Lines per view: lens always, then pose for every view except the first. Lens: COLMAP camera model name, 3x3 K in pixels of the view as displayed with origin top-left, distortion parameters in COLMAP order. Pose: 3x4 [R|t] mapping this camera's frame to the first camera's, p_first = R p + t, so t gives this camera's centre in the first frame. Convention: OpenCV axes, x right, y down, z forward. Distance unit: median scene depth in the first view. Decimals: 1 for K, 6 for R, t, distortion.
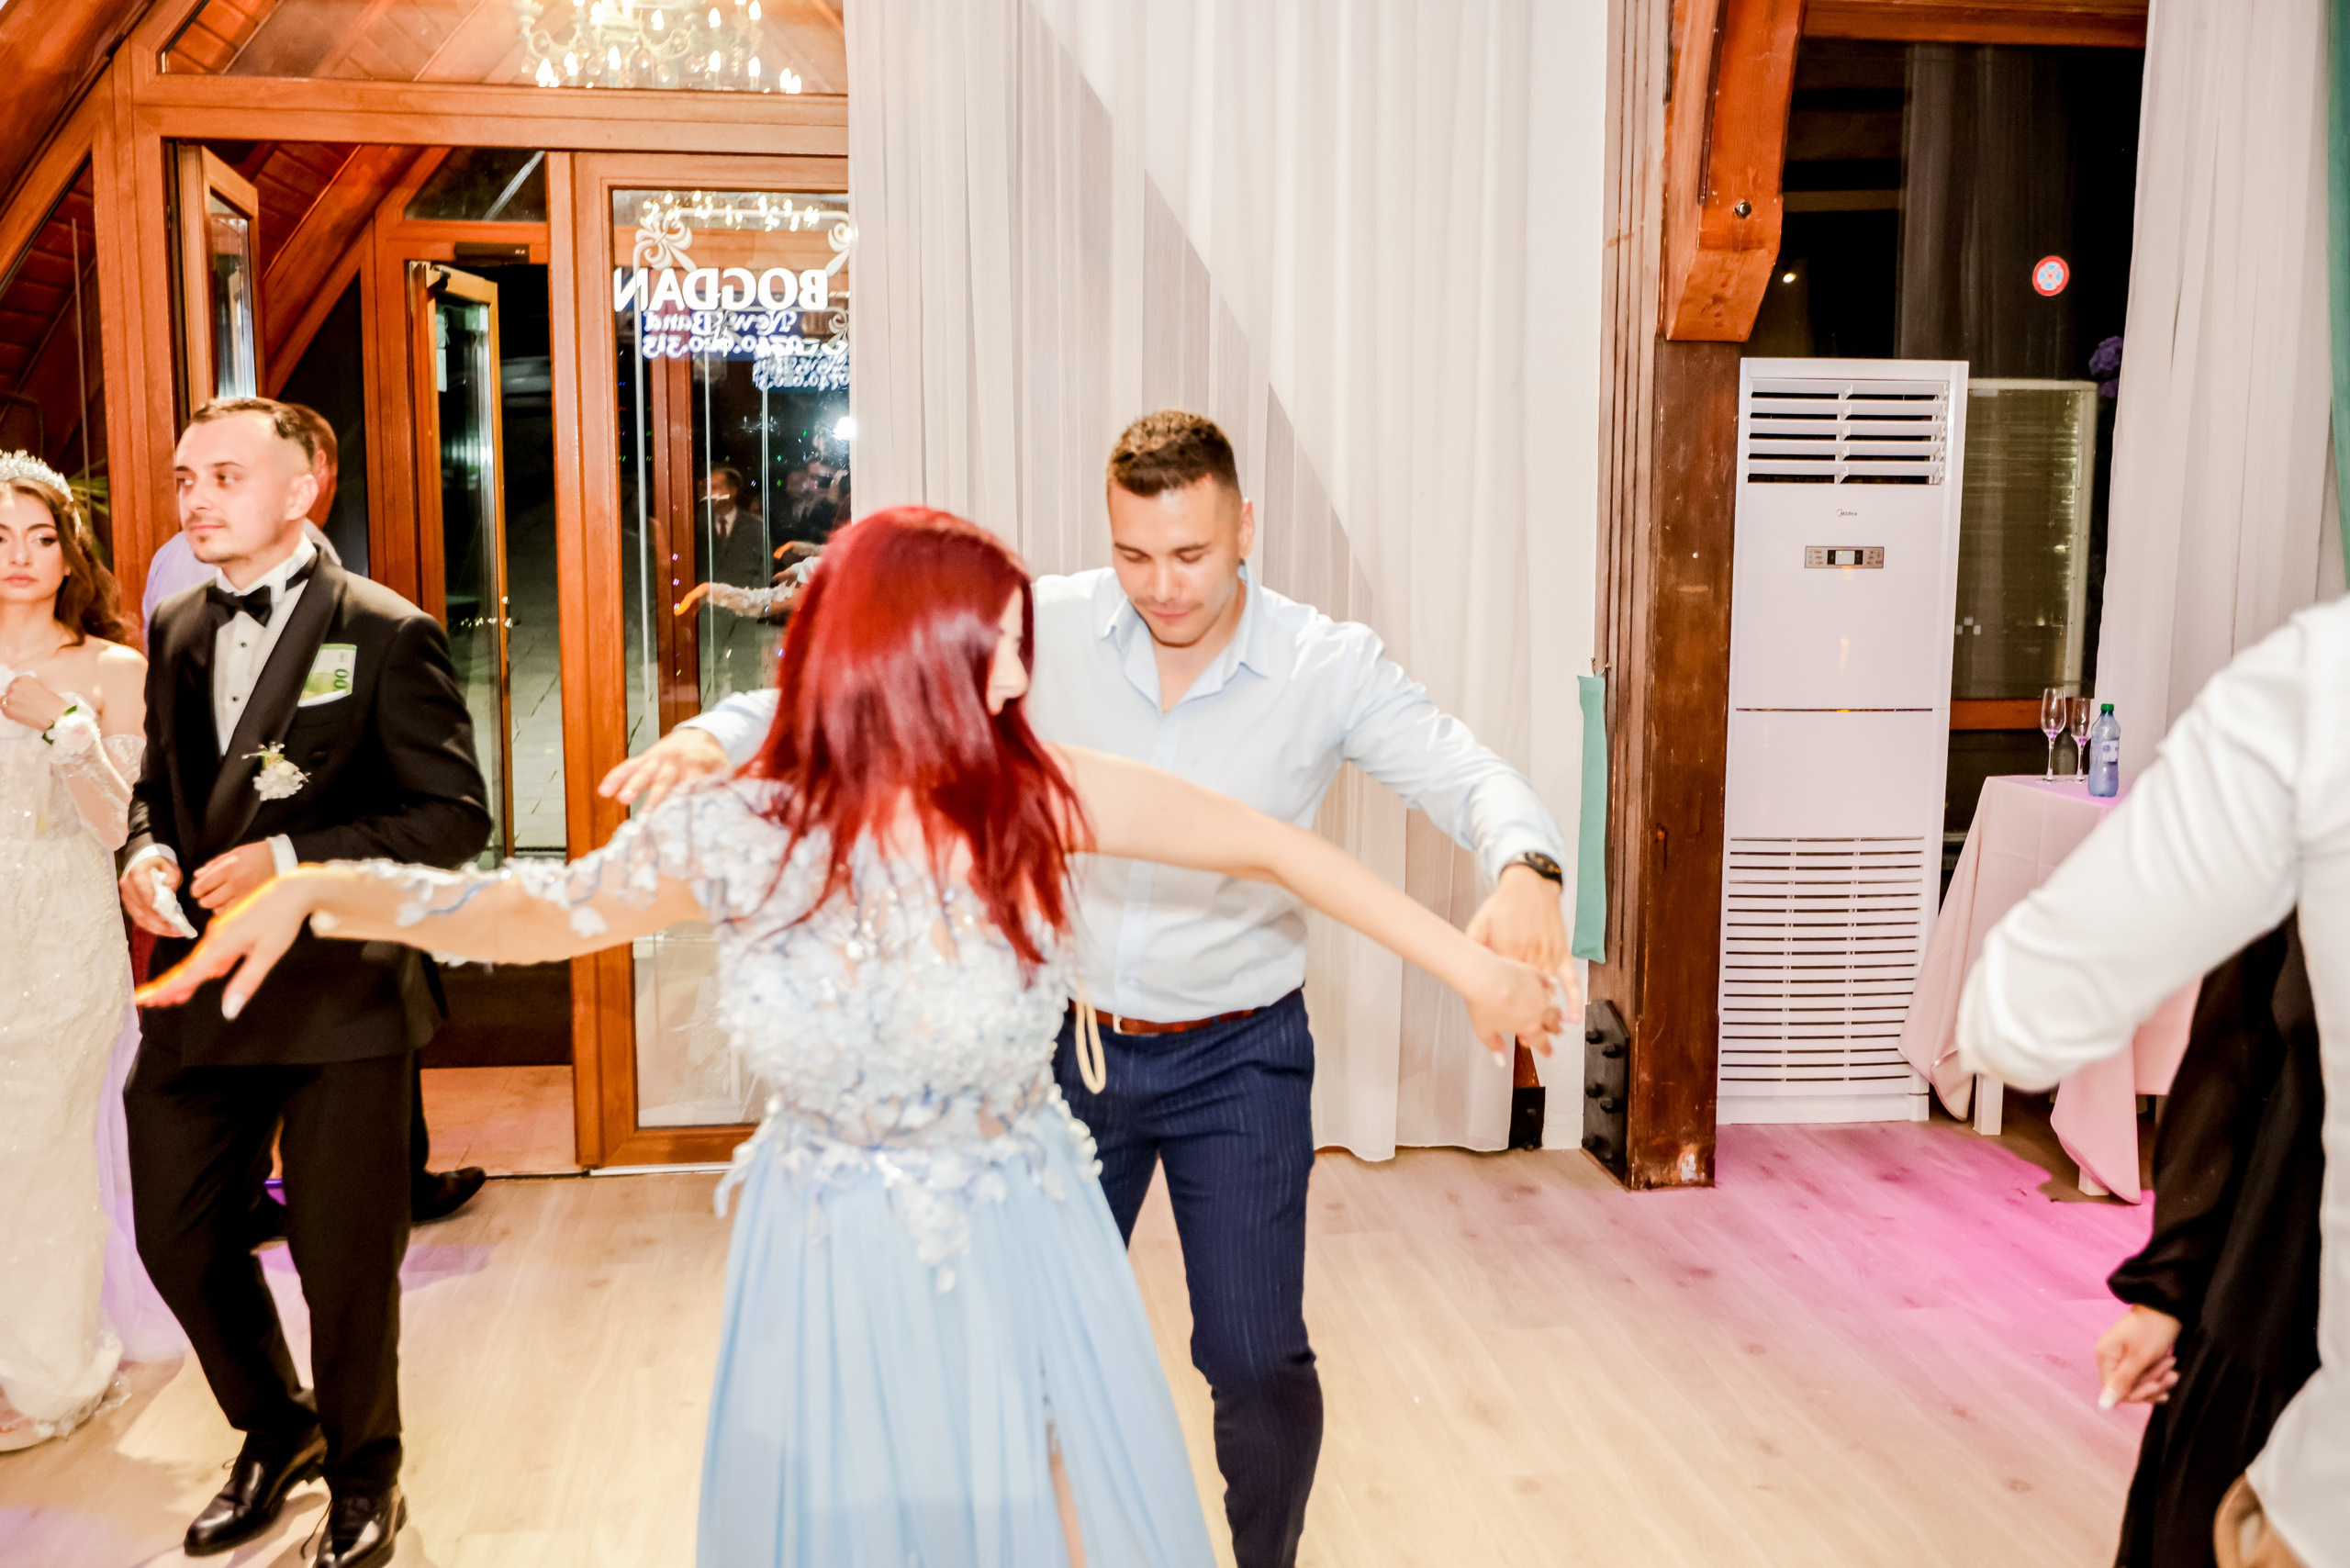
lens RADIAL K [[2308.9, 0, 1159.4], [0, 2308.9, 782.7], [0, 0, 1]] dist [0.000040, -0.005133]
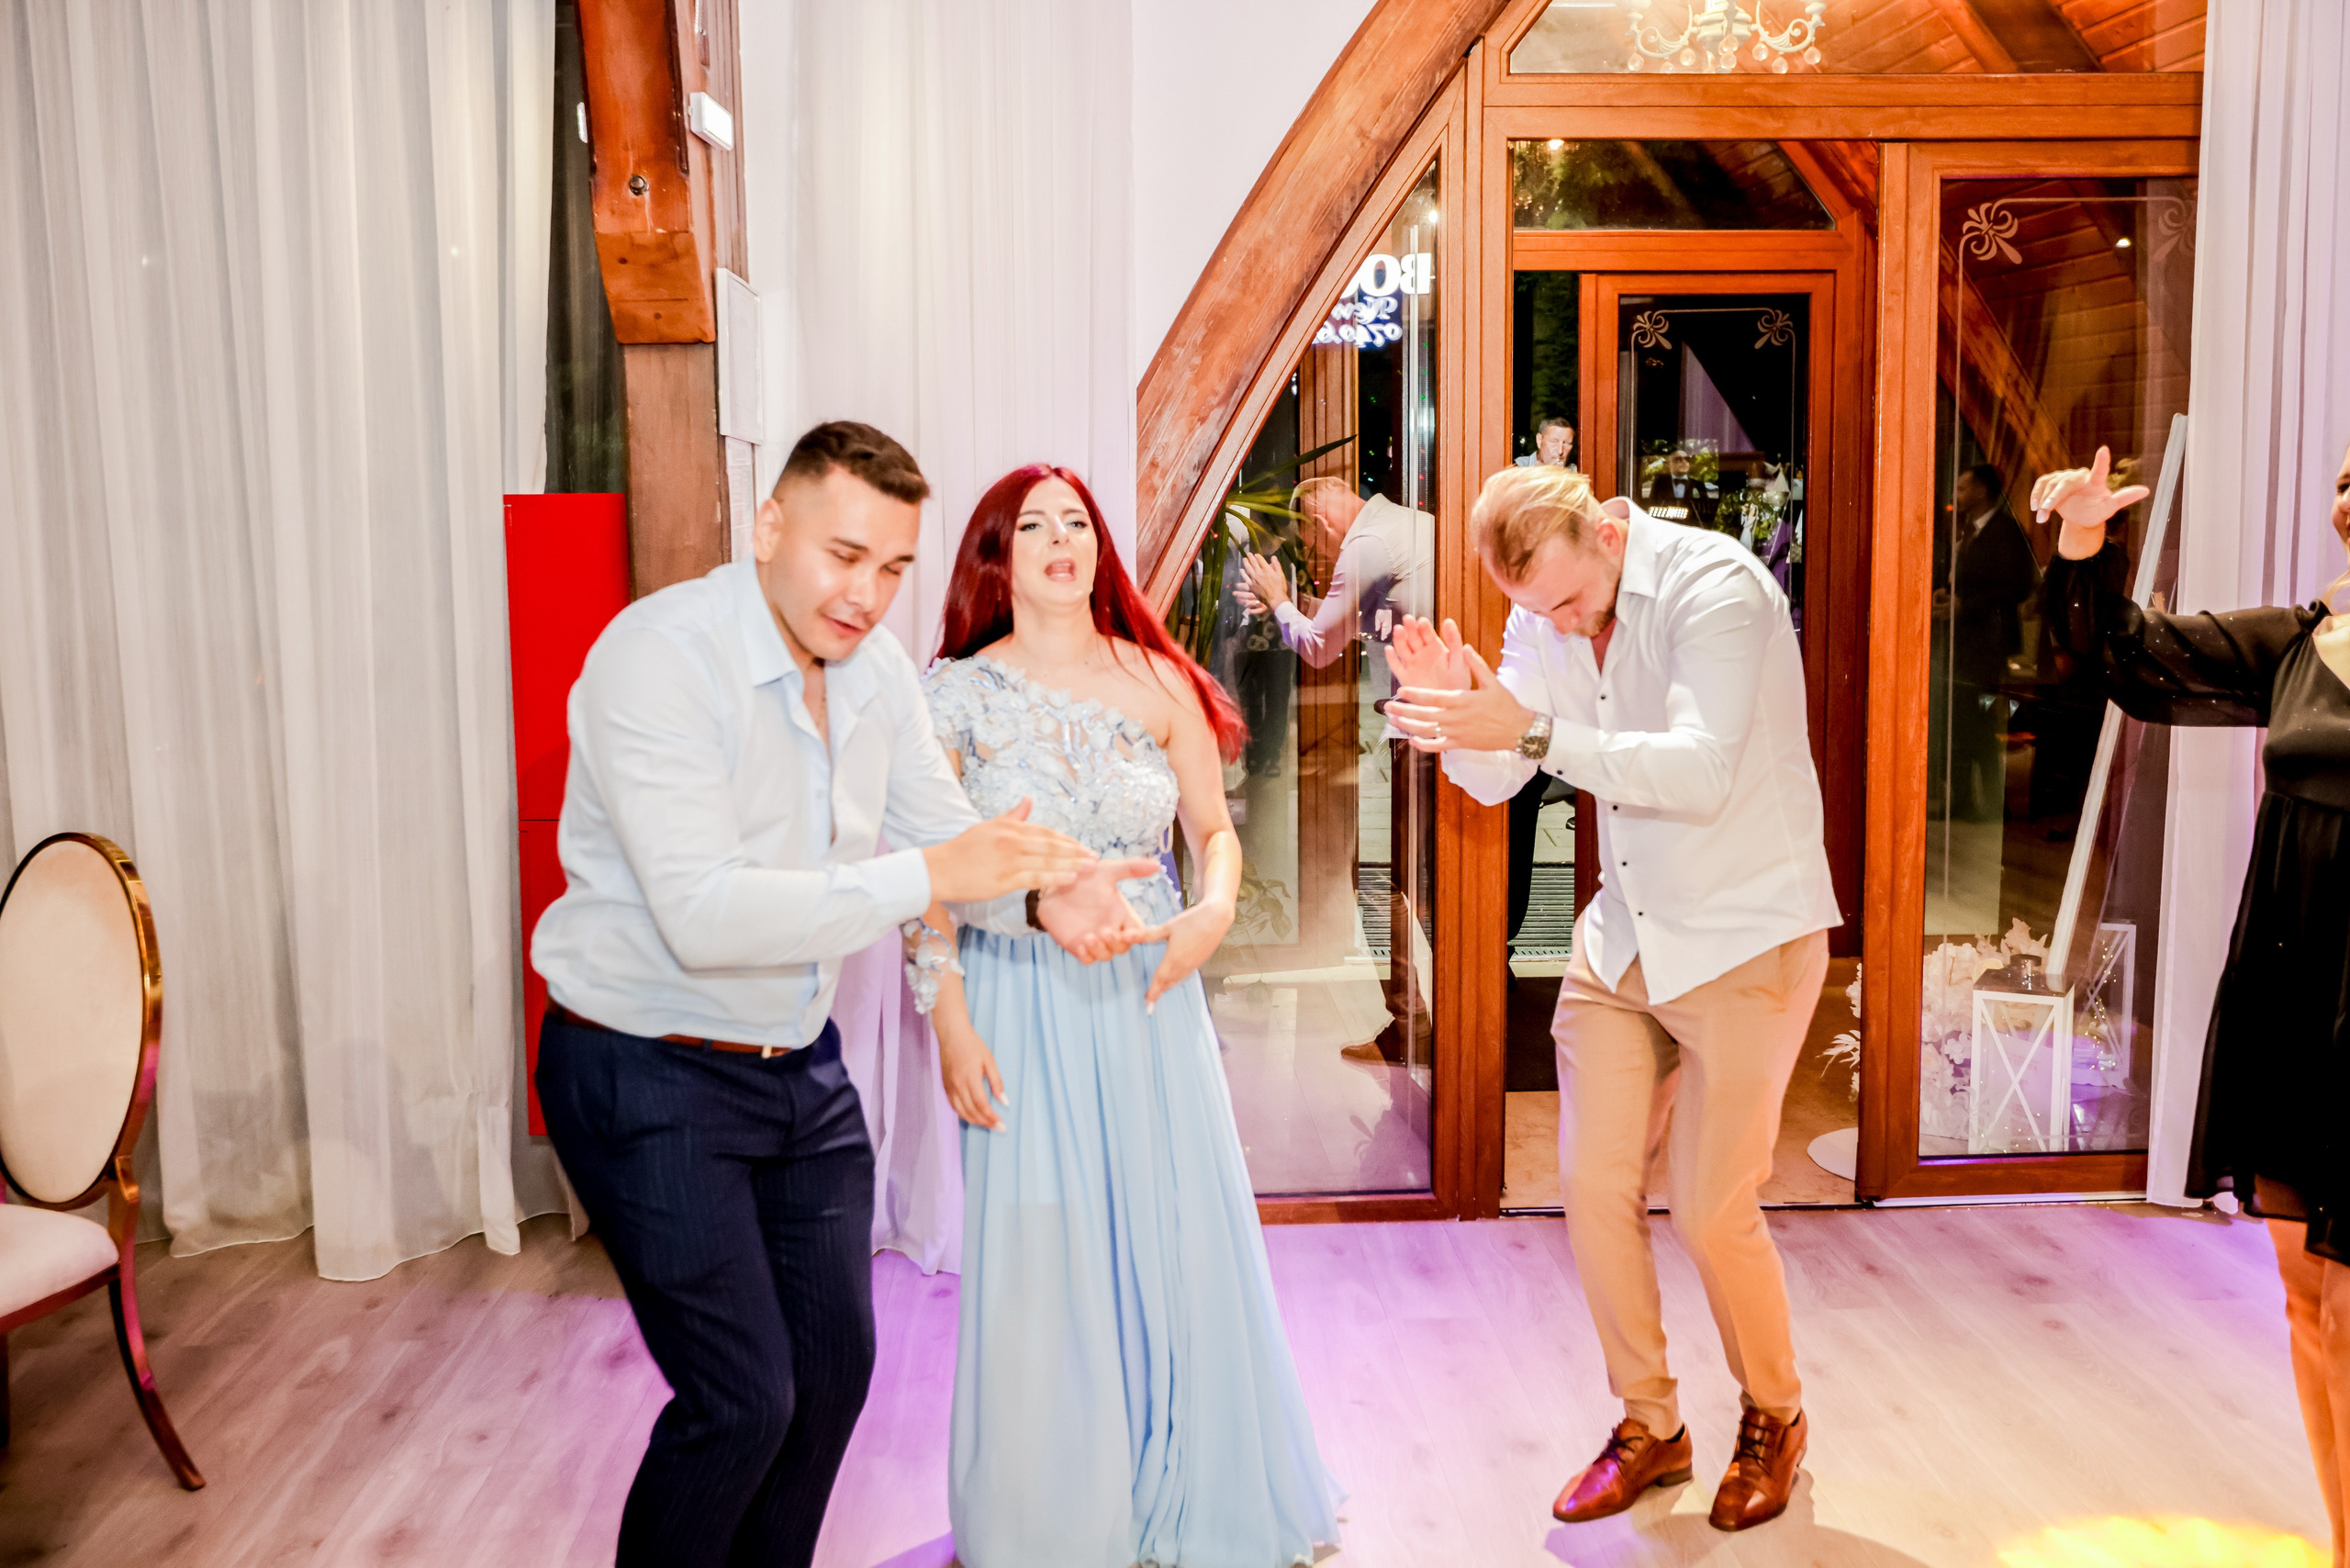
lens RADIAL K [[2308.7, 0, 1191.2], [0, 2308.7, 763.7], [0, 0, 1]] dist [0.001823, -0.006819]
pose [[0.996823, -0.010268, -0.078980, -0.461830], [0.009240, 0.999868, -0.013371, -0.003929], [0.079107, 0.012599, 0.996787, 0.020369]]
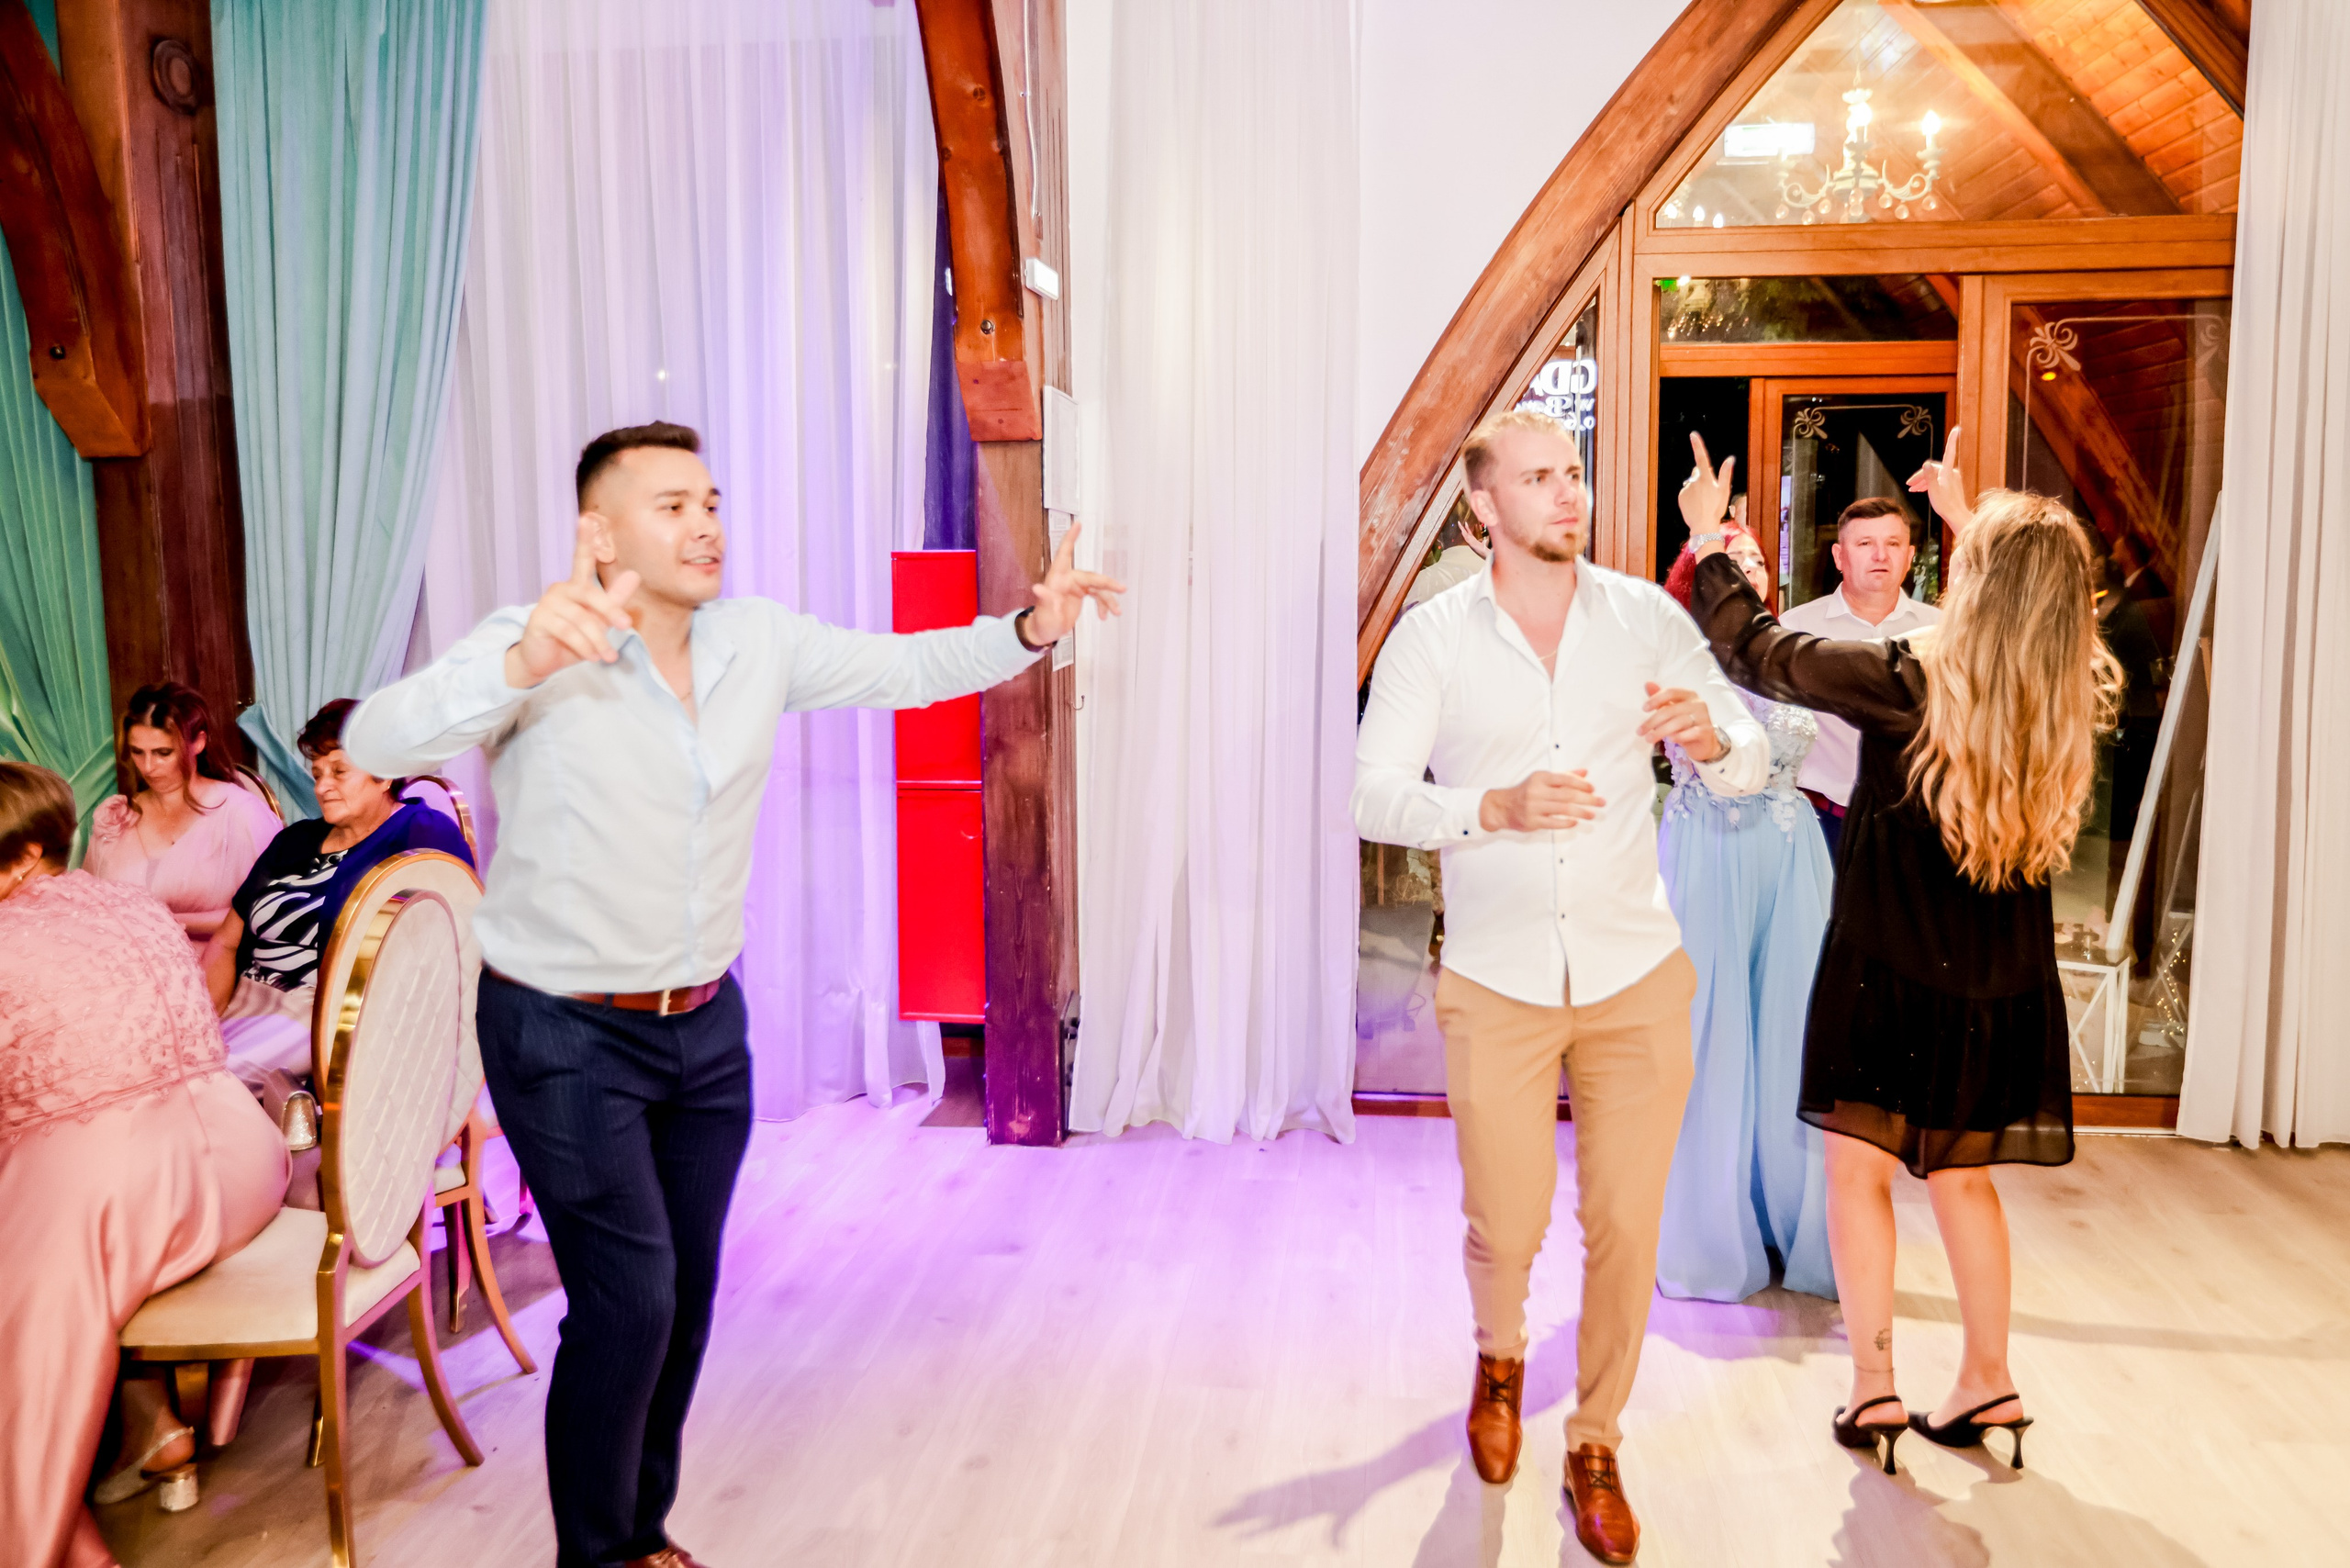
lens RADIAL K [[1899.5, 0, 1182.8], [0, 1899.5, 744.7], [0, 0, 1]] dist [0.000643, 0.006648]
pose [[0.972114, 0.008498, -0.234354, -0.410681], [-0.015992, 0.999419, -0.030094, 0.007804], [0.233962, 0.033003, 0.971685, -0.049657]]
